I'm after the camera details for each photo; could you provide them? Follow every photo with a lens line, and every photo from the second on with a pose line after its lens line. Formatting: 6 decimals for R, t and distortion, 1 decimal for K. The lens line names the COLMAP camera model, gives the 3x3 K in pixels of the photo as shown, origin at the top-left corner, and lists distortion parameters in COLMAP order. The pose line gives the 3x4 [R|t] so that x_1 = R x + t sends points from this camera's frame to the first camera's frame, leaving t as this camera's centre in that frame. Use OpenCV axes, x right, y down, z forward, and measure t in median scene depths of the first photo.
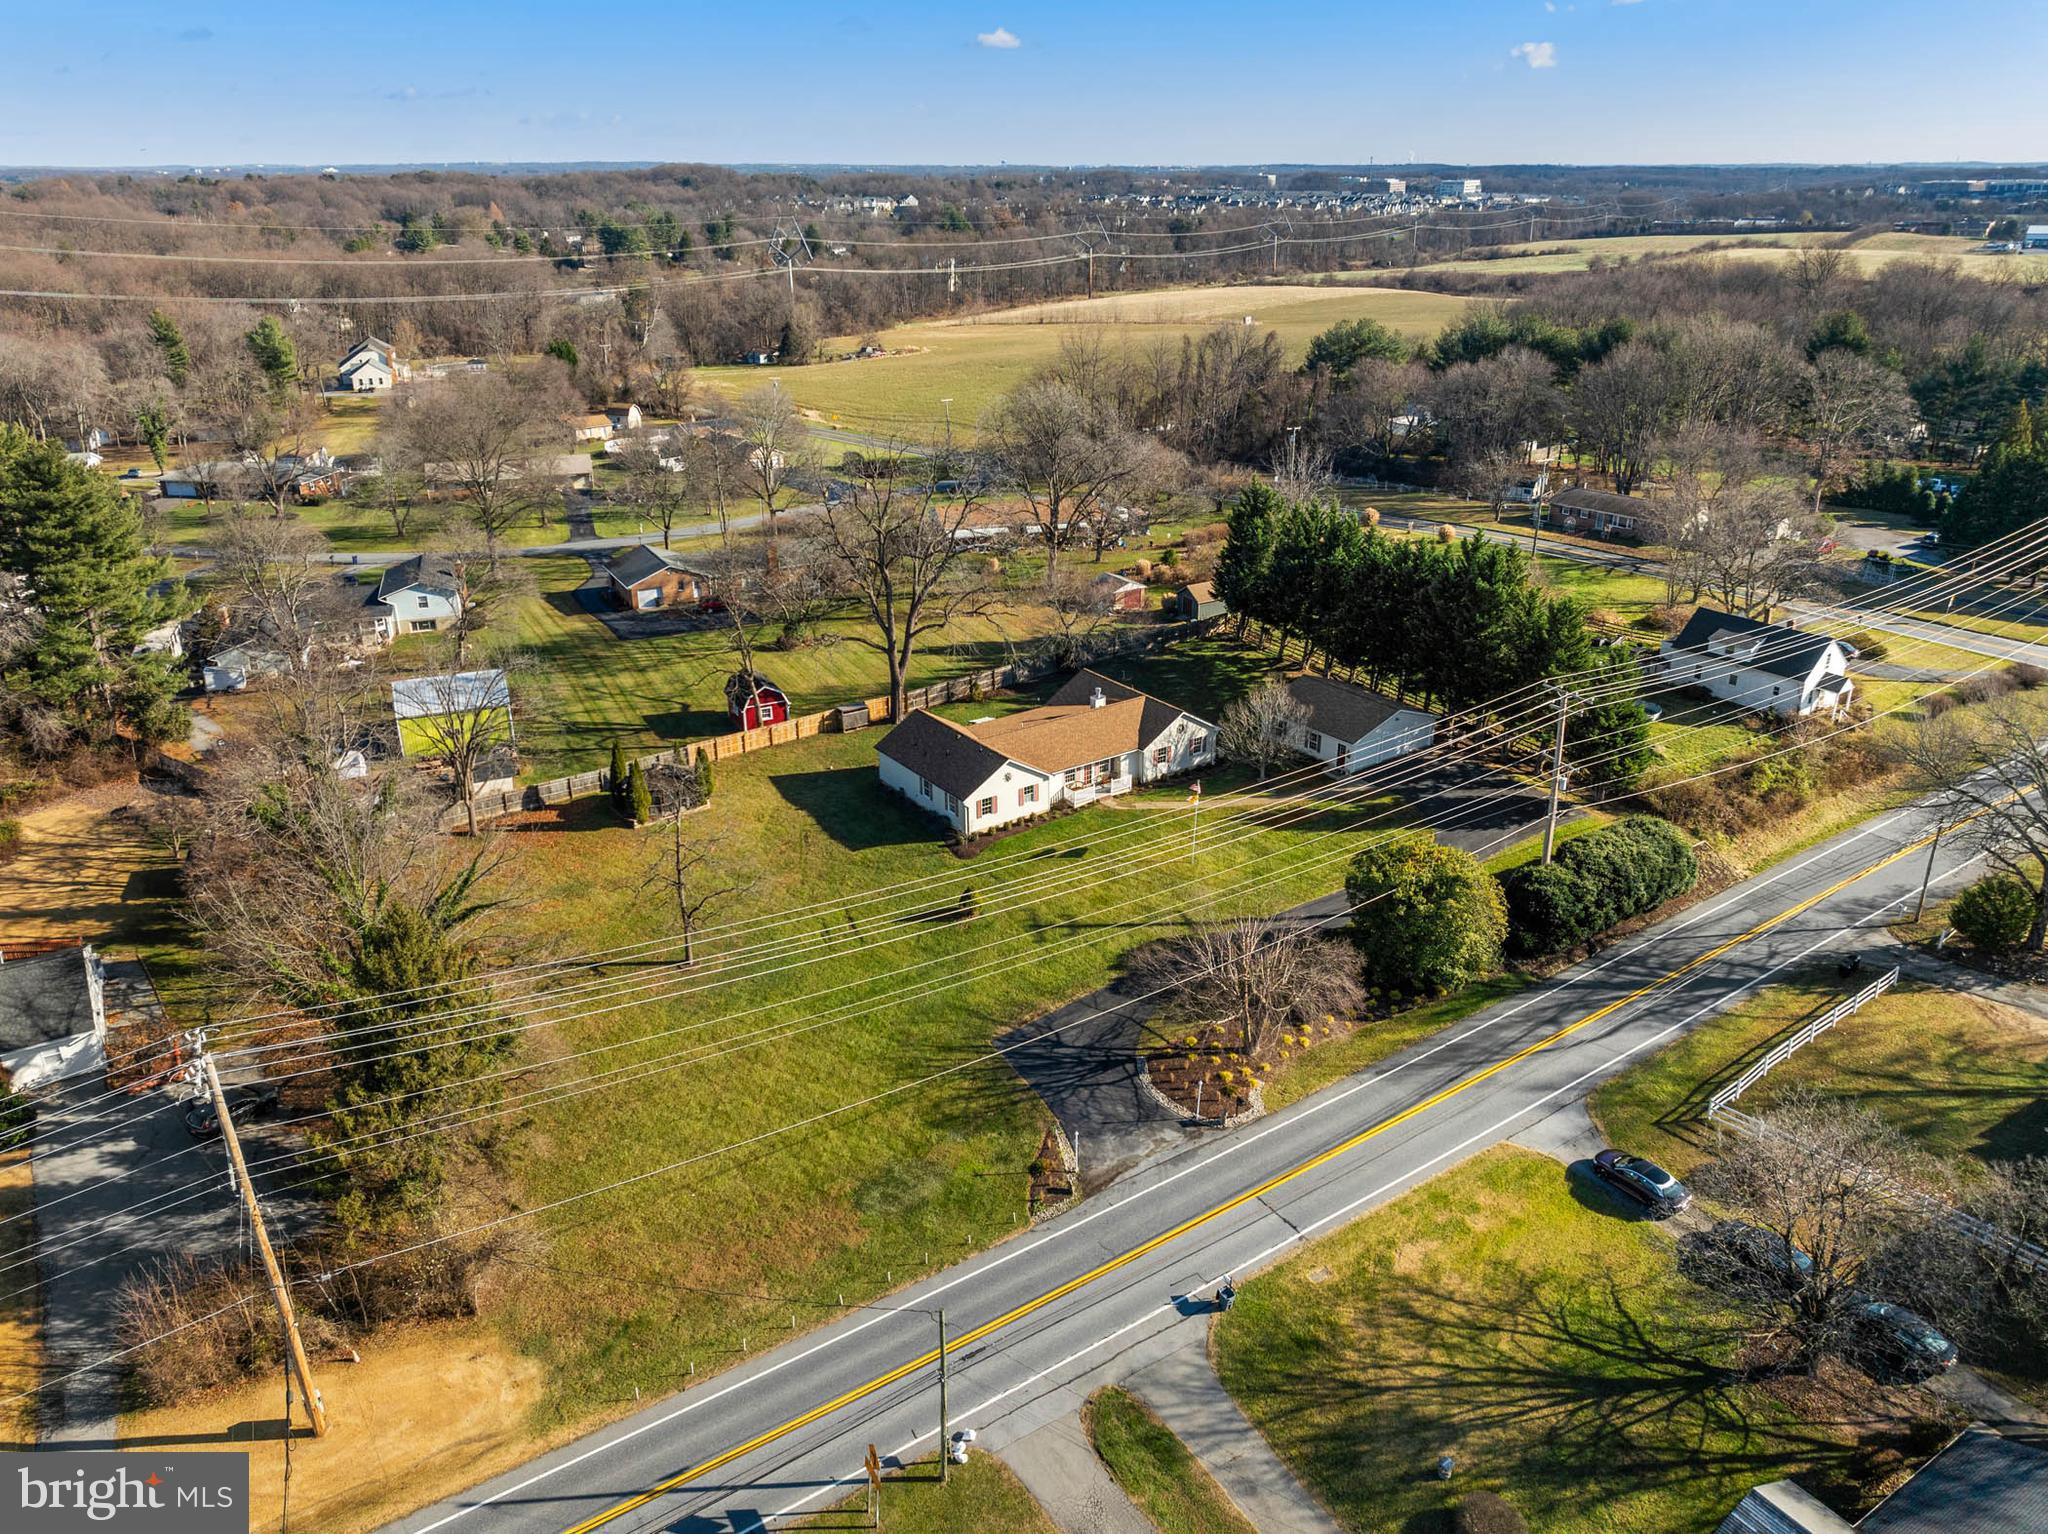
lens RADIAL K [[1481.2, 0, 1024.0], [0, 1481.2, 767.0], [0, 0, 1]] dist [-0.034965, 0.005654]
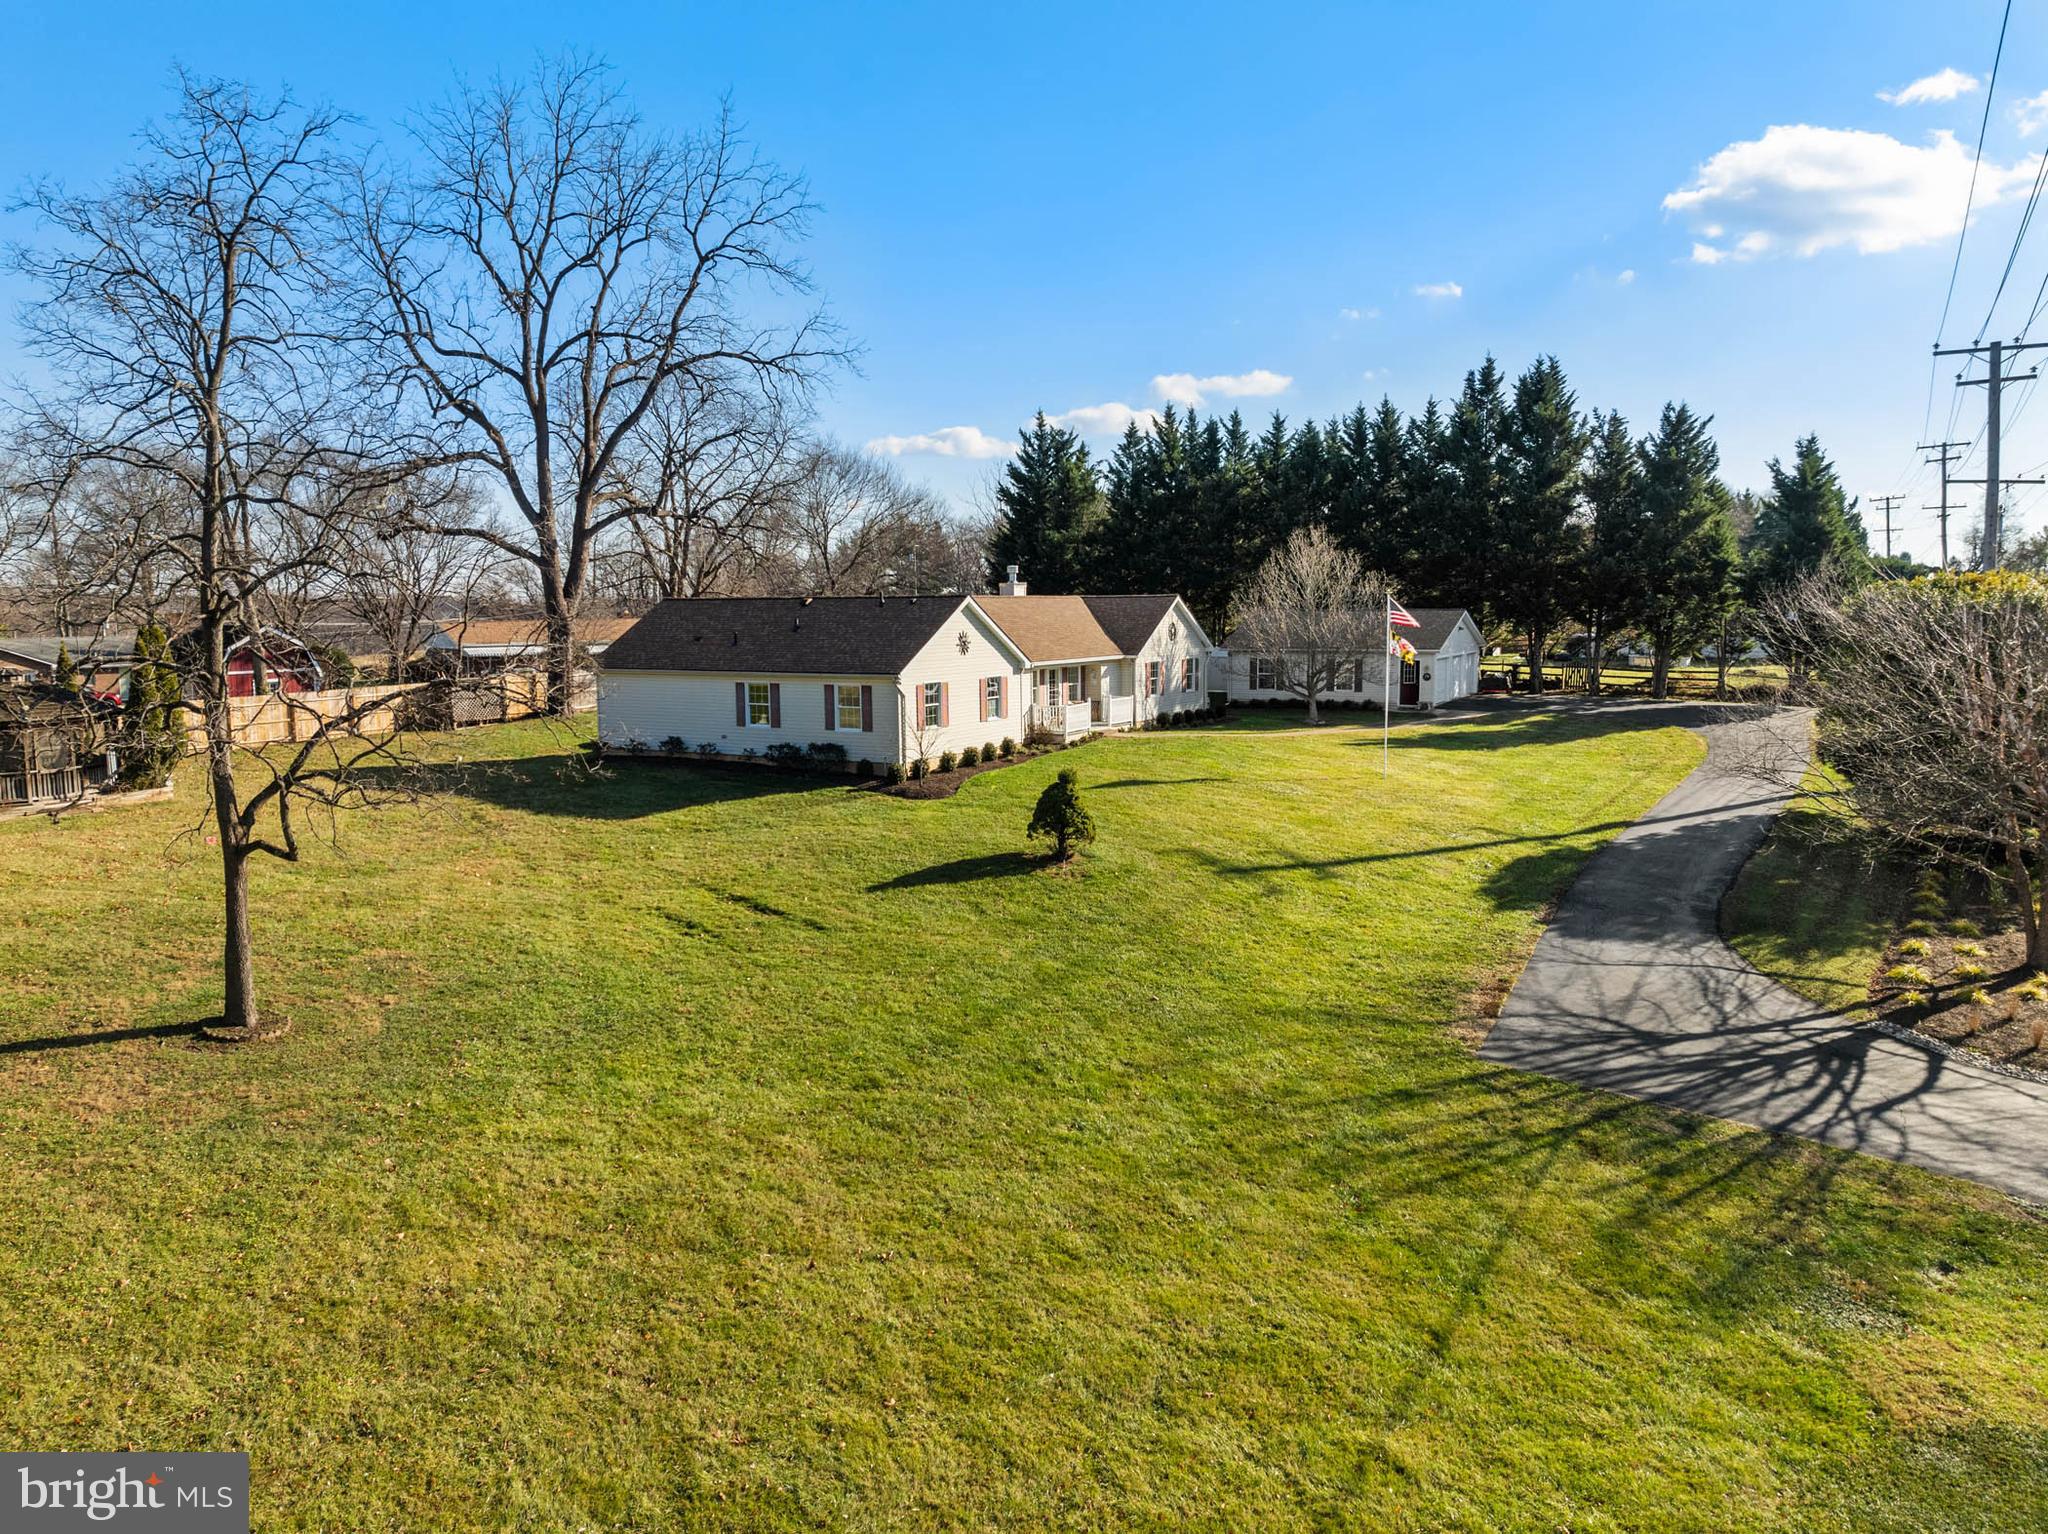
lens RADIAL K [[1481.2, 0, 1024.0], [0, 1481.2, 767.0], [0, 0, 1]] dist [-0.034965, 0.005654]
pose [[0.903588, -0.053173, 0.425089, -0.170672], [0.171378, 0.954276, -0.244922, 0.141952], [-0.392629, 0.294160, 0.871385, 0.578347]]
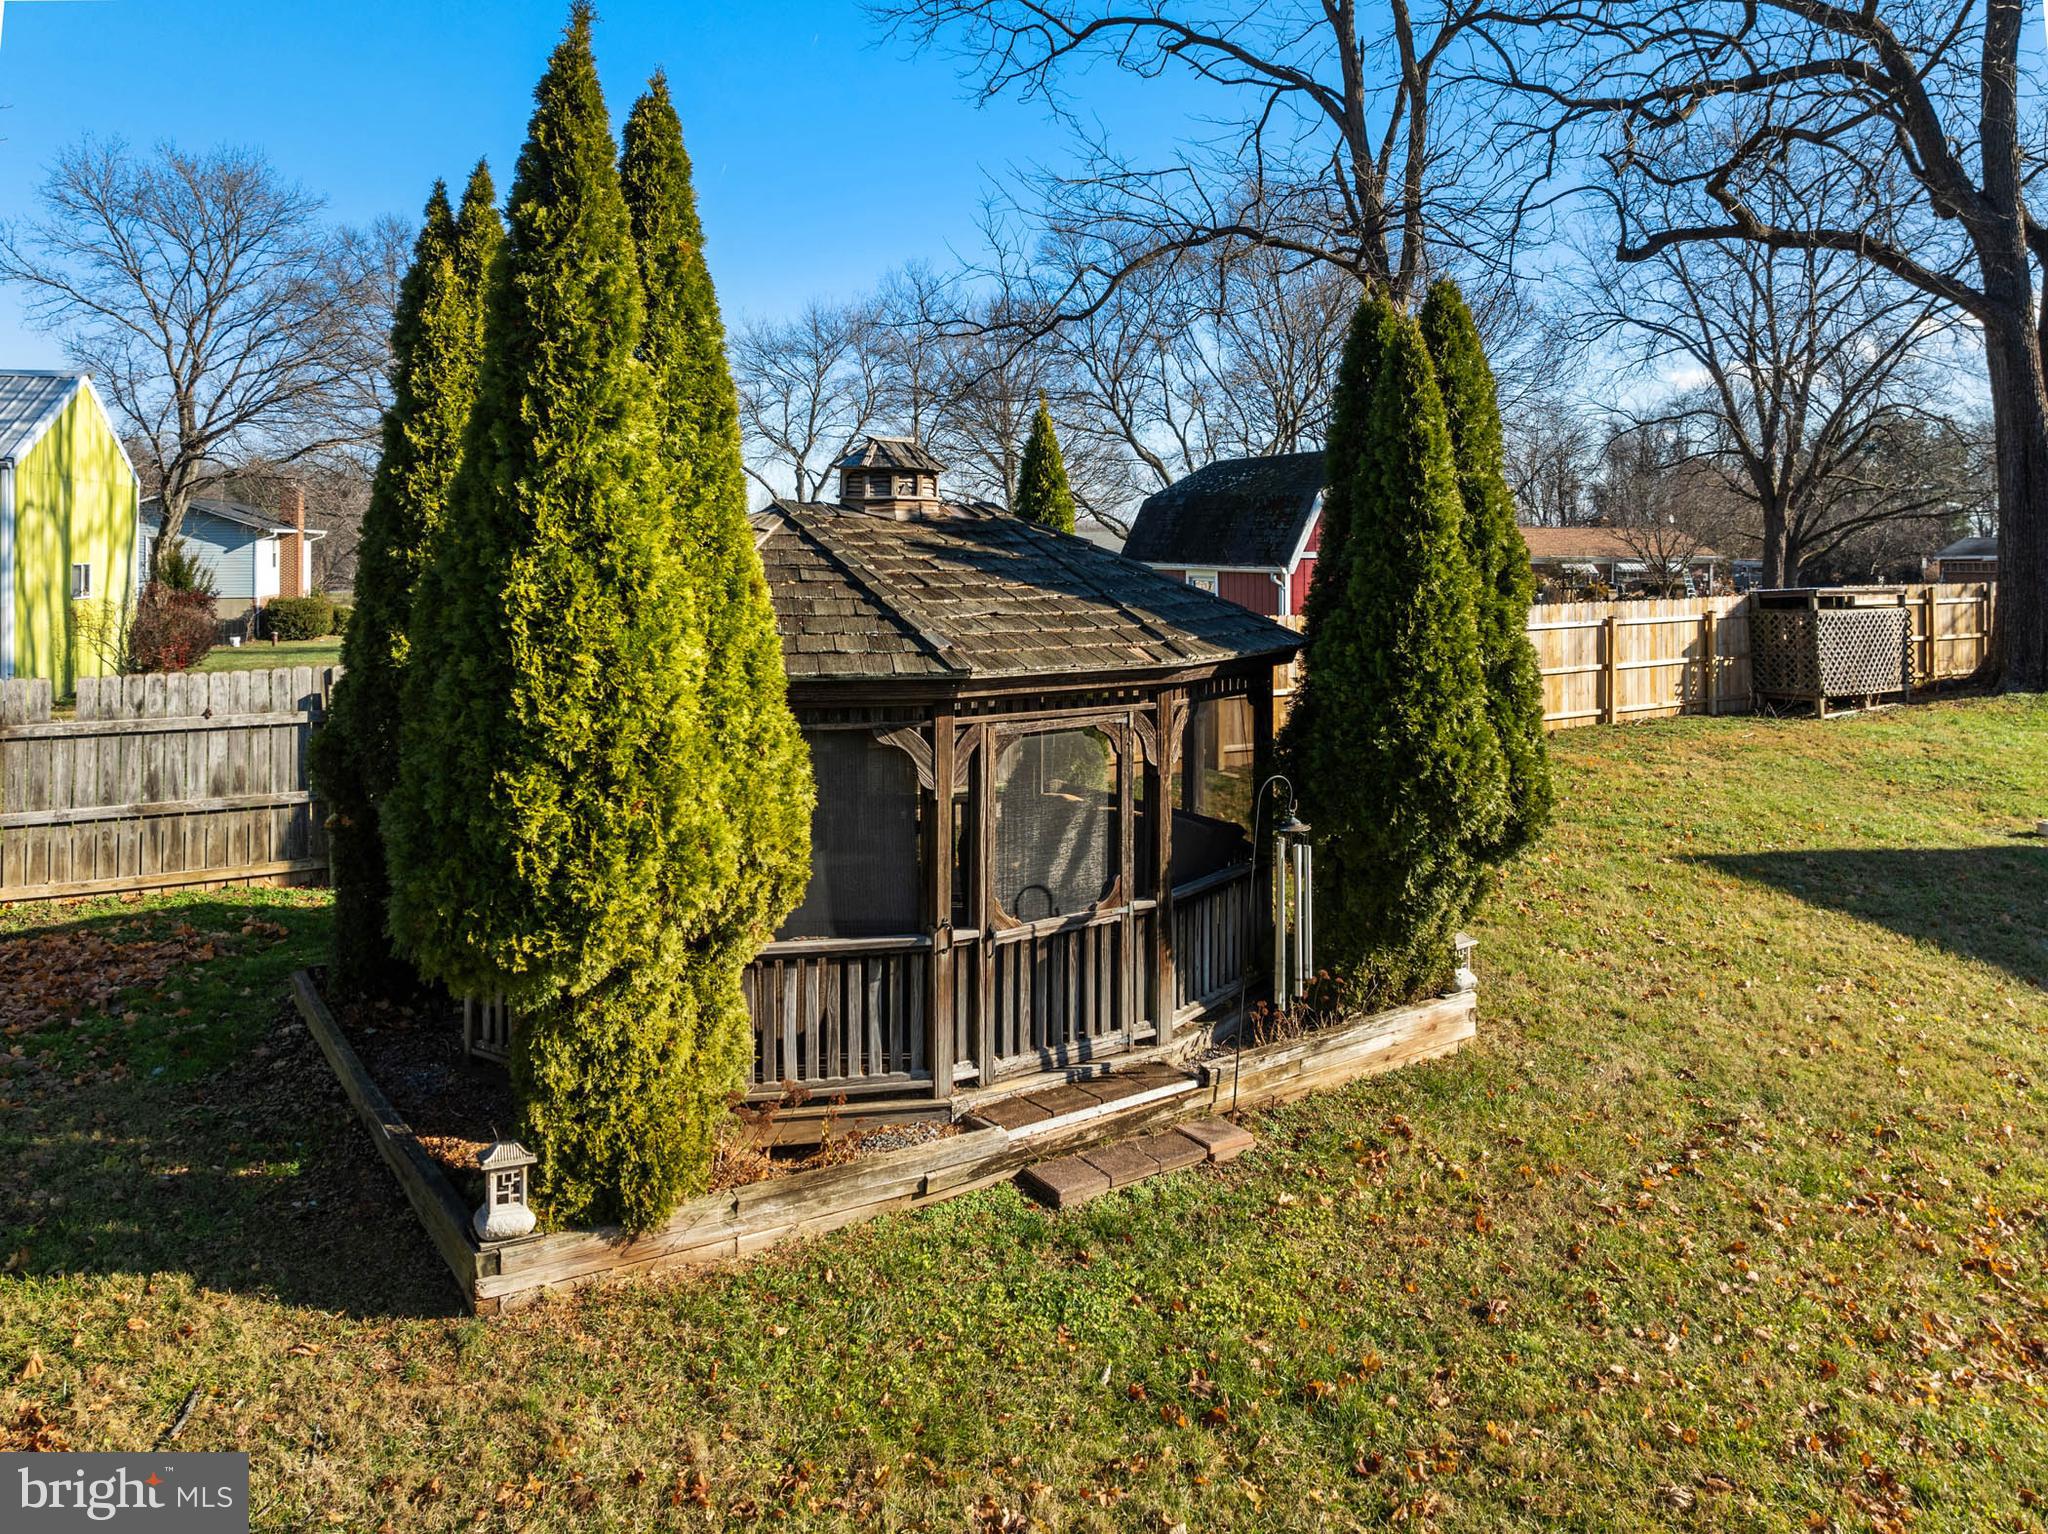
lens RADIAL K [[1481.2, 0, 1024.0], [0, 1481.2, 767.0], [0, 0, 1]] dist [-0.034965, 0.005654]
pose [[0.998431, 0.002251, -0.055944, -0.226384], [-0.016329, 0.967461, -0.252491, 0.033259], [0.053556, 0.253009, 0.965981, 0.888243]]
